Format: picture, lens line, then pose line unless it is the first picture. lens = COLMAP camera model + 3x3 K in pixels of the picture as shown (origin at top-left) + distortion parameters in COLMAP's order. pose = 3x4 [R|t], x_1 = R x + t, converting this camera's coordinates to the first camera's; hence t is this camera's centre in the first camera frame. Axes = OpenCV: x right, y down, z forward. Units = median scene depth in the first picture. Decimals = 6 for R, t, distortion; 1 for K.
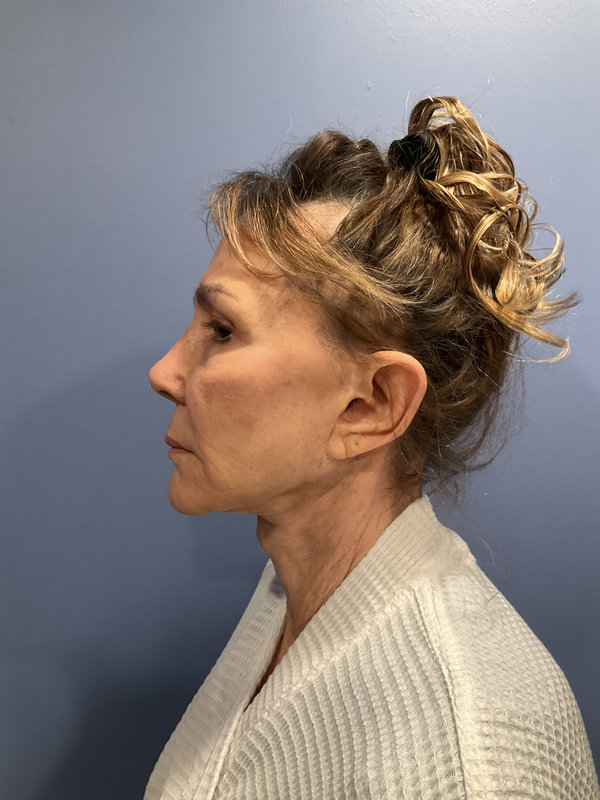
lens RADIAL K [[679.2, 0, 303.1], [0, 679.2, 400.7], [0, 0, 1]] dist [-0.001549, -0.004858]
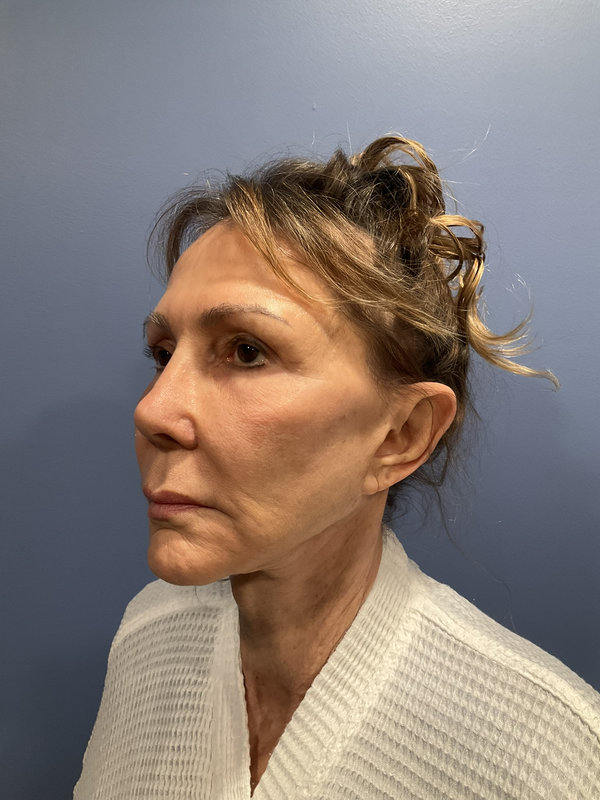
lens RADIAL K [[679.2, 0, 301.0], [0, 679.2, 402.2], [0, 0, 1]] dist [-0.001549, -0.004858]
pose [[0.764179, -0.029283, 0.644339, -0.636589], [0.043397, 0.999039, -0.006067, -0.042581], [-0.643543, 0.032599, 0.764716, 0.322404]]
